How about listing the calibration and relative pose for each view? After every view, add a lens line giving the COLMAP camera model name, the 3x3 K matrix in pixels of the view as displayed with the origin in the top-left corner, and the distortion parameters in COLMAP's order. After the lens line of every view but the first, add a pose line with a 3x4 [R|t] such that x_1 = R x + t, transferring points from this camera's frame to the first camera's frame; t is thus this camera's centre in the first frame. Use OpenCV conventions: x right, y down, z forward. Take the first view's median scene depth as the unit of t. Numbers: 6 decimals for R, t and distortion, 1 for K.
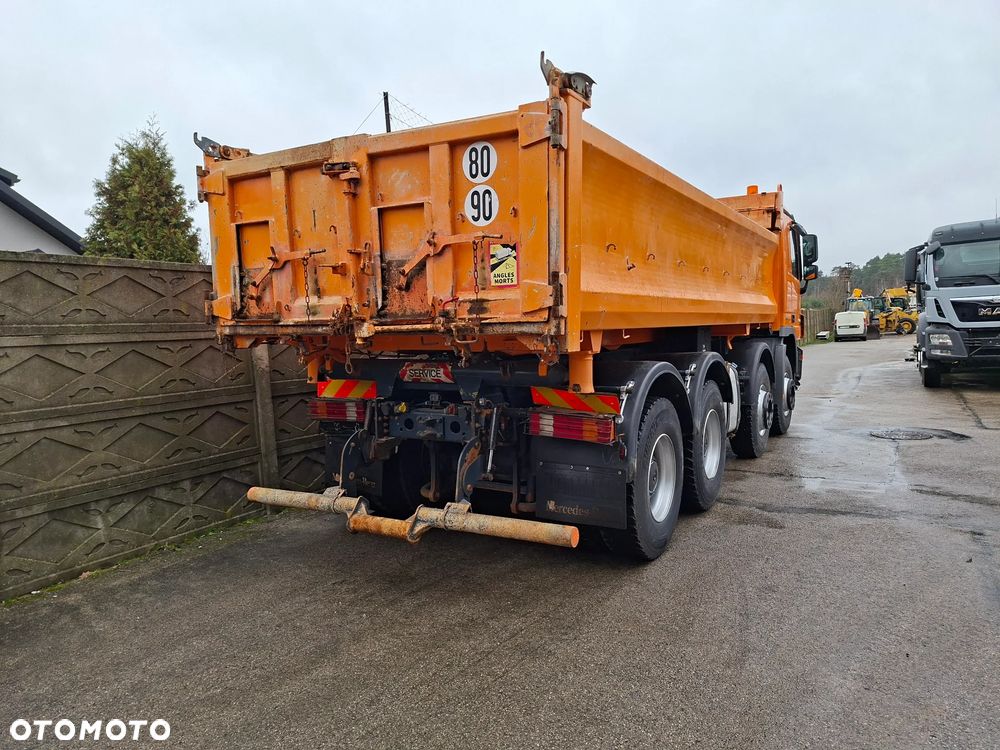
lens RADIAL K [[681.9, 0, 493.4], [0, 681.9, 358.3], [0, 0, 1]] dist [0.108241, -0.119759]
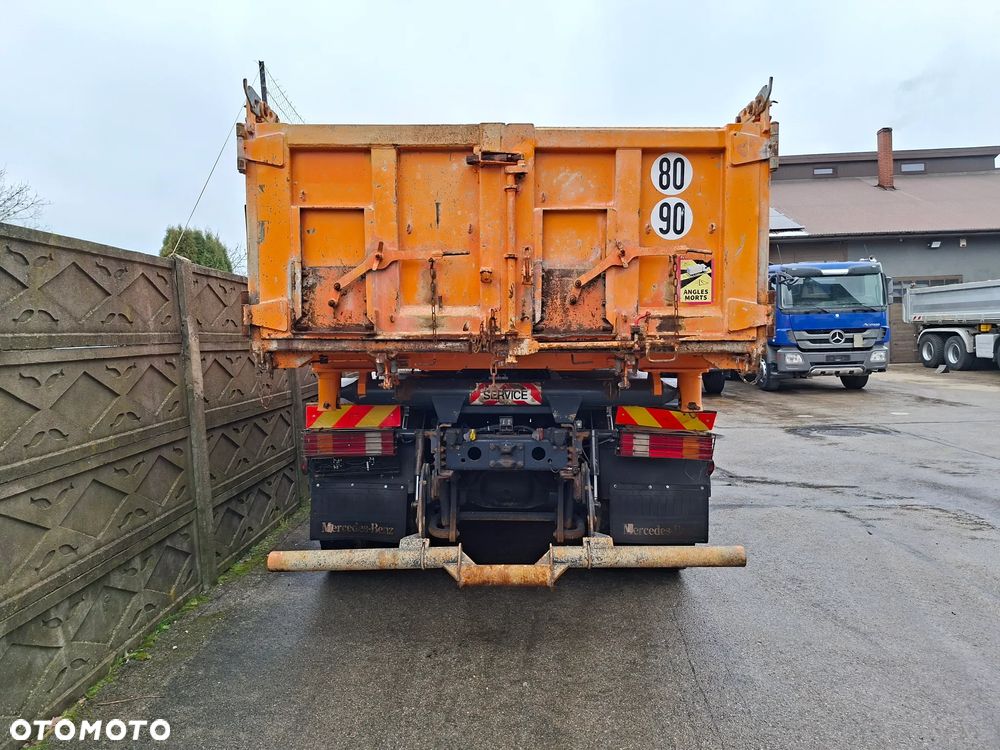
lens RADIAL K [[678.8, 0, 496.4], [0, 678.8, 346.5], [0, 0, 1]] dist [0.098268, -0.099689]
pose [[0.870729, 0.009944, 0.491662, -0.602026], [0.009944, 0.999235, -0.037821, -0.008966], [-0.491662, 0.037821, 0.869964, 0.253894]]
